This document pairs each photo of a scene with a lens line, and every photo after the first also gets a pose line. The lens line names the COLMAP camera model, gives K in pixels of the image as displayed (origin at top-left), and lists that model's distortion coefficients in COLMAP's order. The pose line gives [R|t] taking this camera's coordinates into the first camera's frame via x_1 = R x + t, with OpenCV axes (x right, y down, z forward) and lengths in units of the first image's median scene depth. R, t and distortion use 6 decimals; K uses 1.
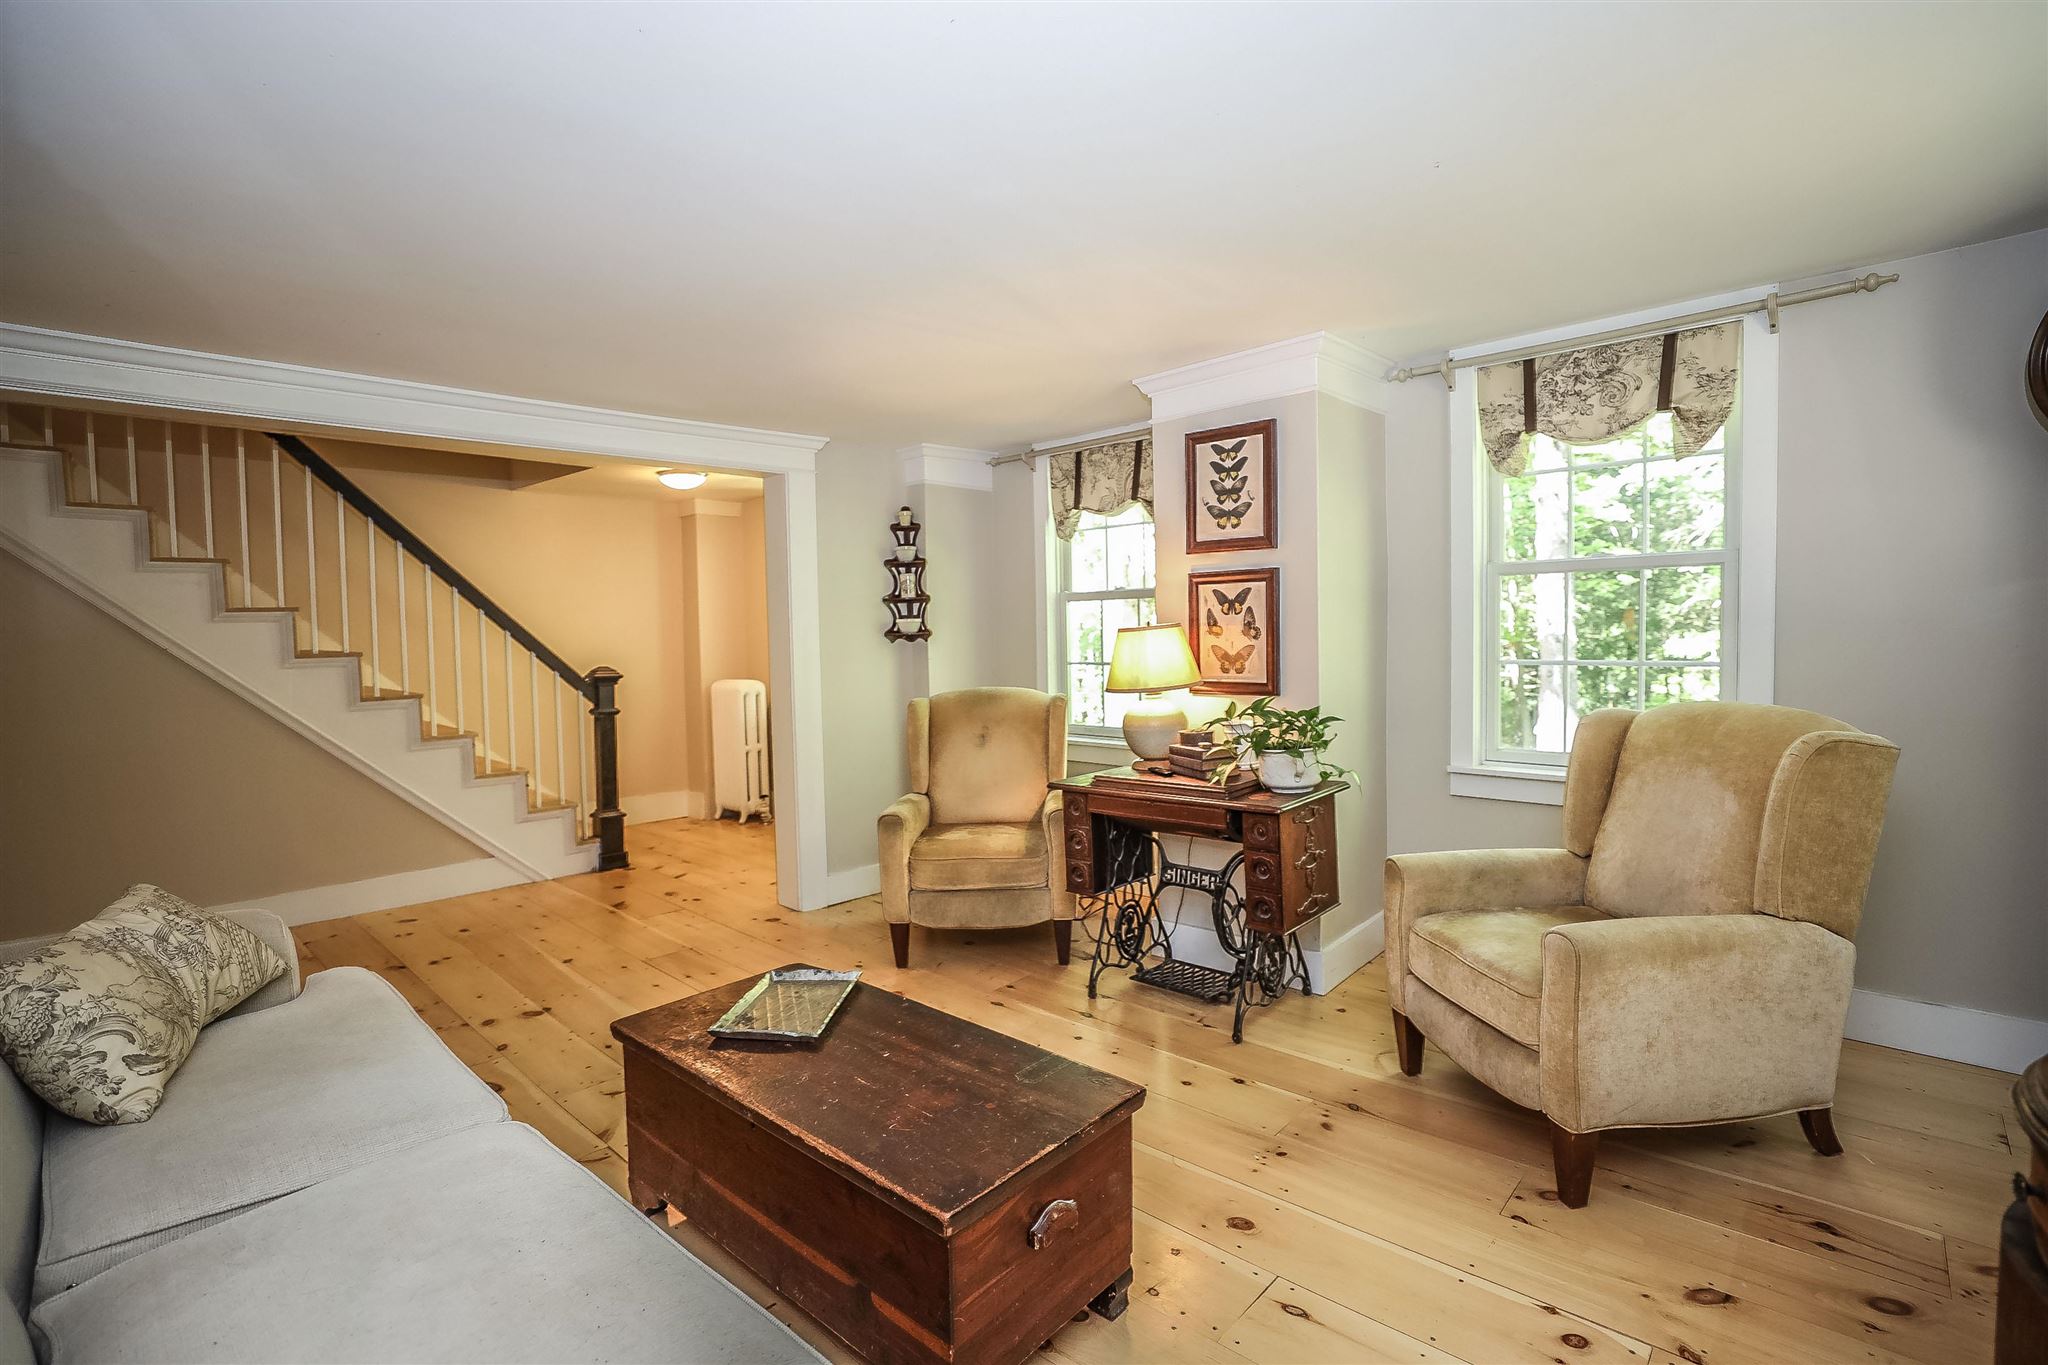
lens RADIAL K [[929.3, 0, 1023.0], [0, 929.3, 682.7], [0, 0, 1]] dist [-0.043874, 0.011540]
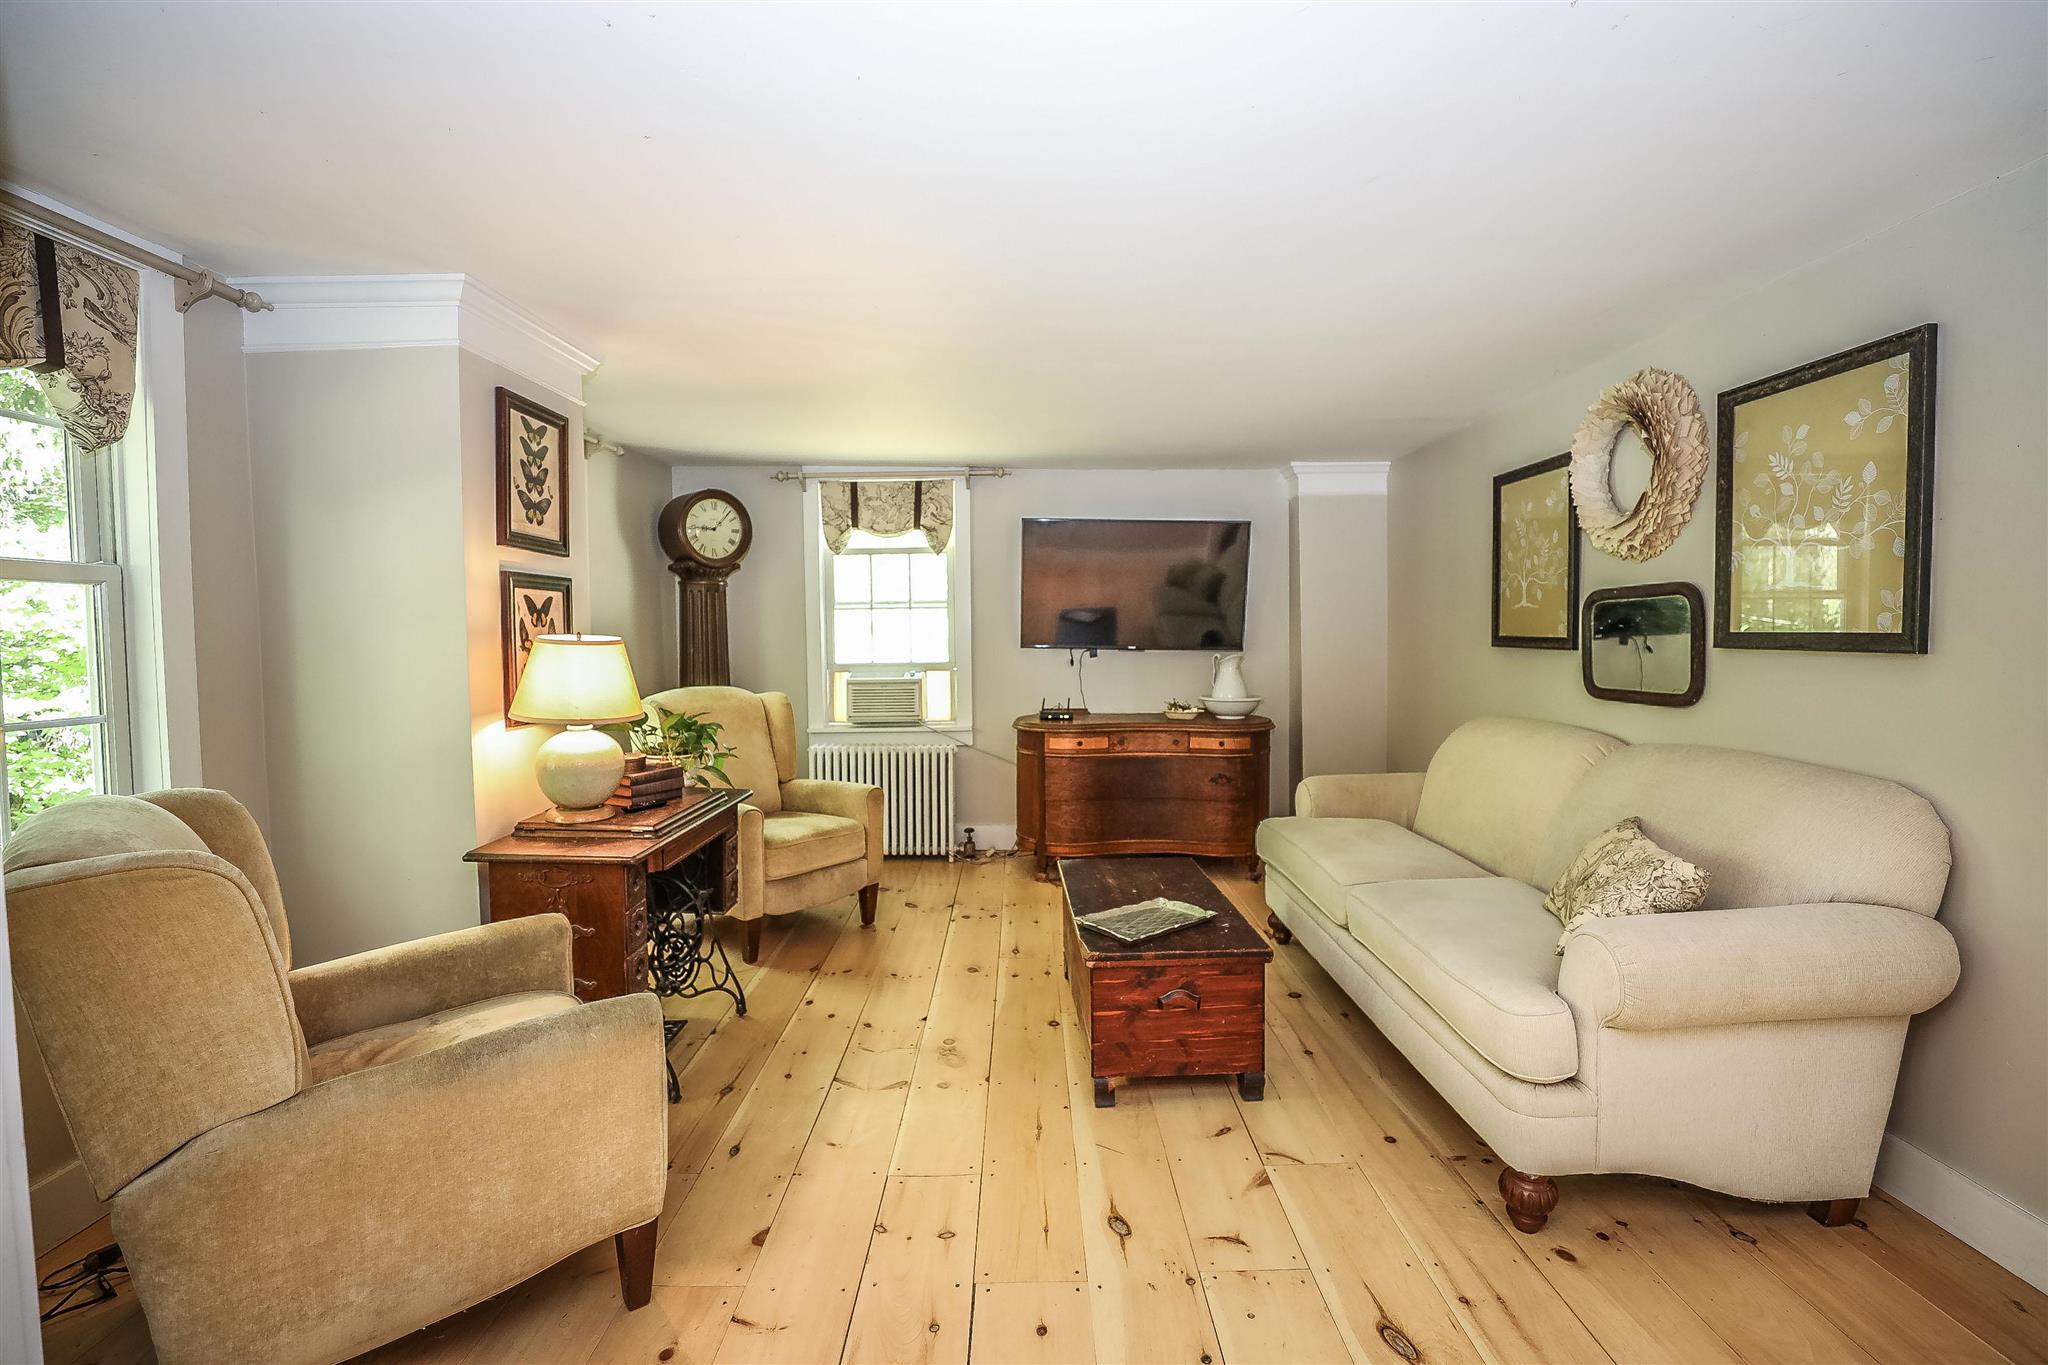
lens RADIAL K [[929.3, 0, 1027.7], [0, 929.3, 677.1], [0, 0, 1]] dist [-0.043874, 0.011540]
pose [[-0.681436, -0.007977, 0.731834, -0.686395], [0.061442, 0.995787, 0.068066, -0.057283], [-0.729294, 0.091348, -0.678075, 1.243649]]
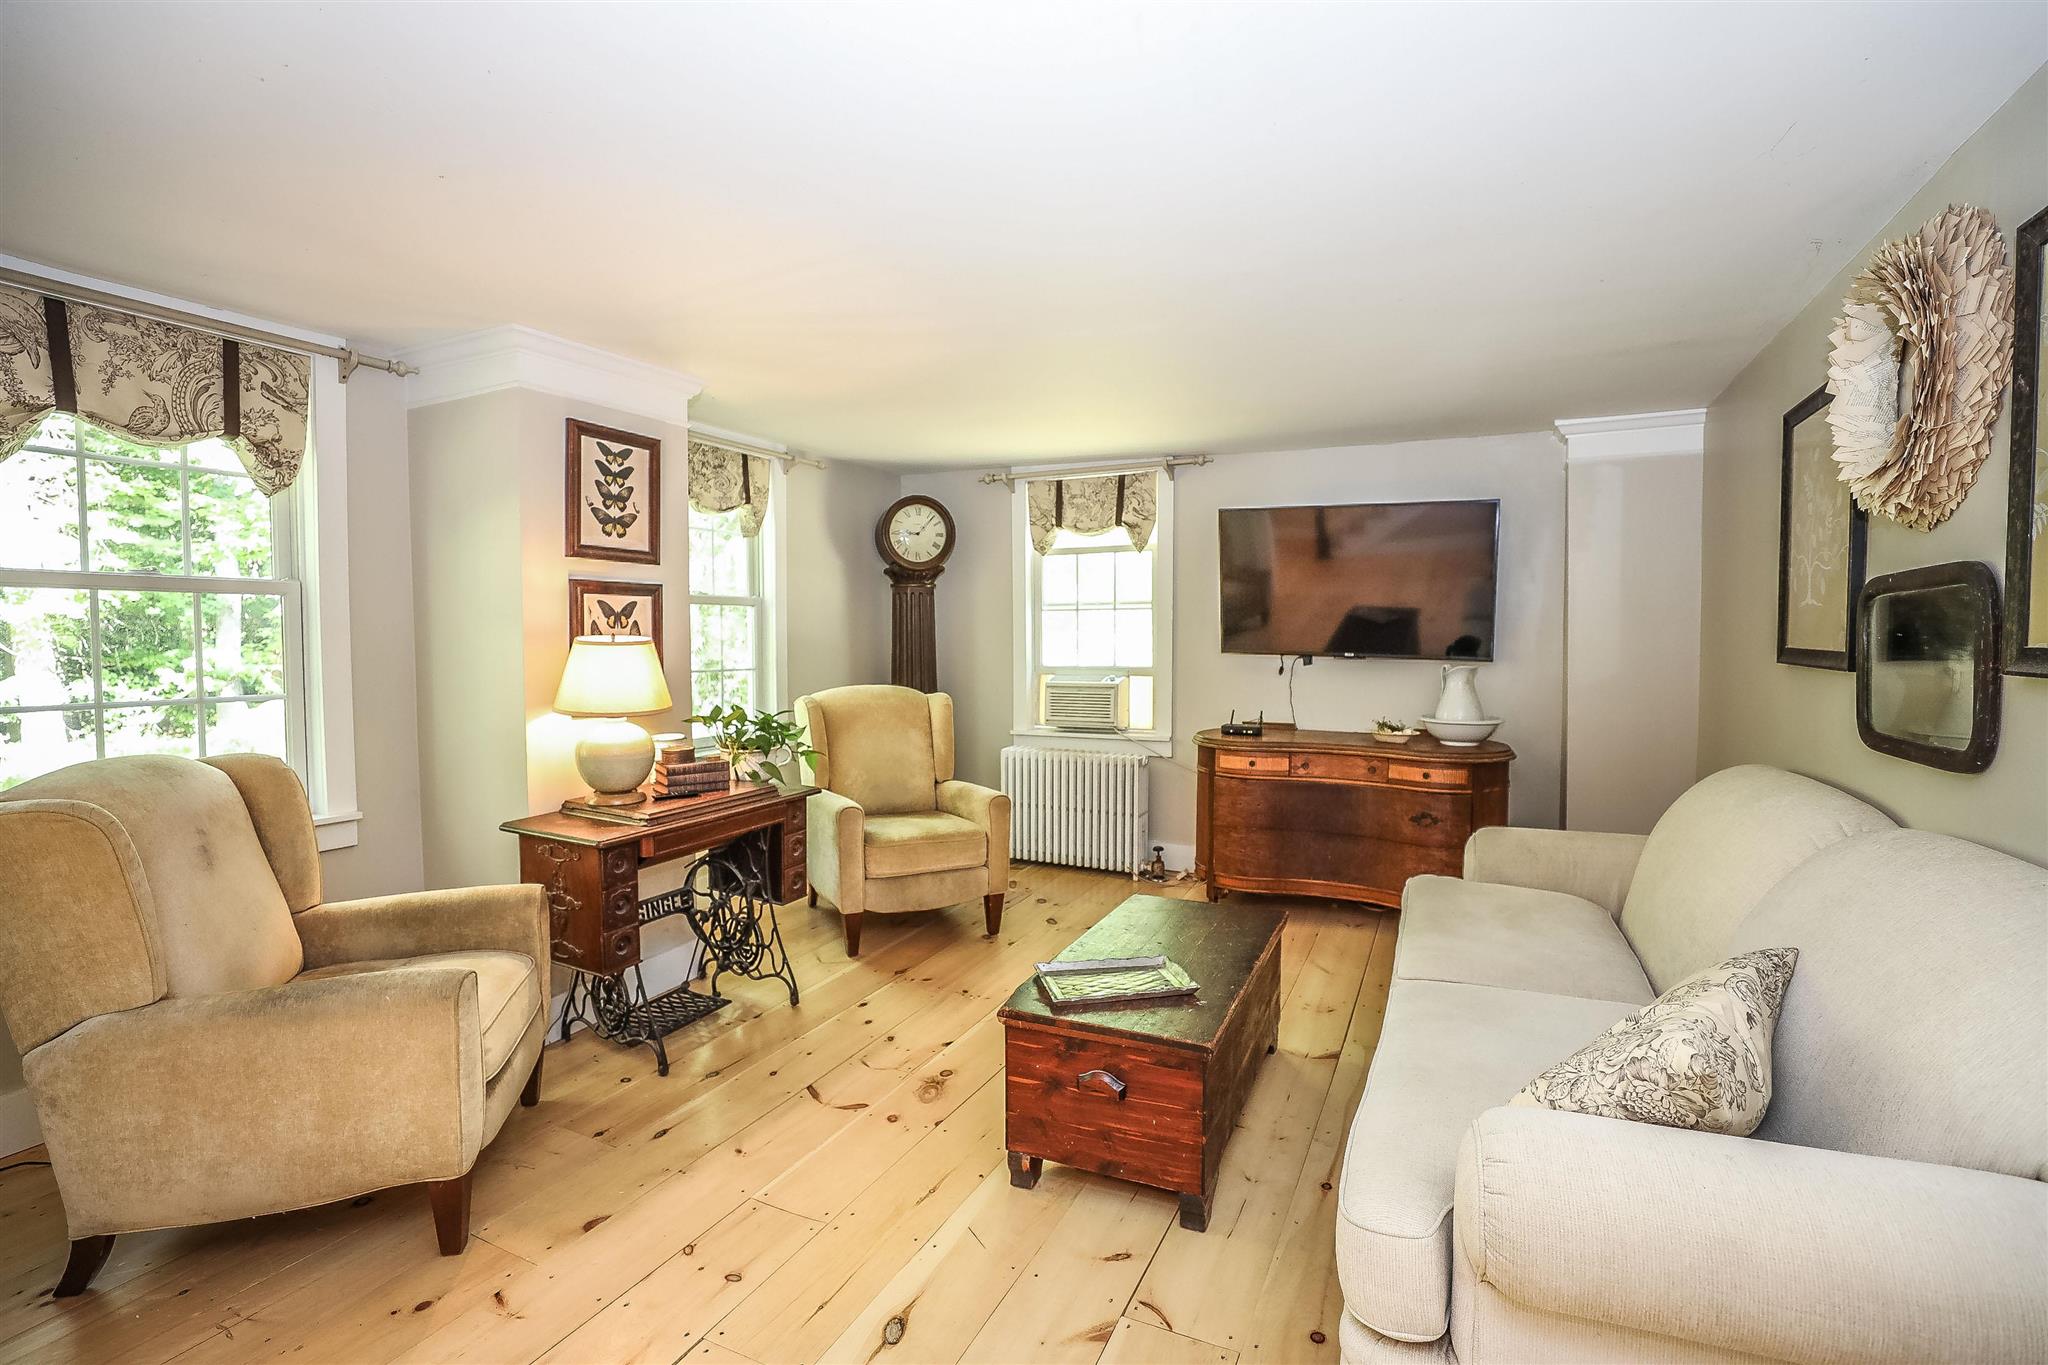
lens RADIAL K [[929.3, 0, 1026.4], [0, 929.3, 677.9], [0, 0, 1]] dist [-0.043874, 0.011540]
pose [[-0.292324, -0.022692, 0.956050, -0.794871], [0.057504, 0.997492, 0.041258, -0.037513], [-0.954589, 0.067037, -0.290286, 0.876741]]
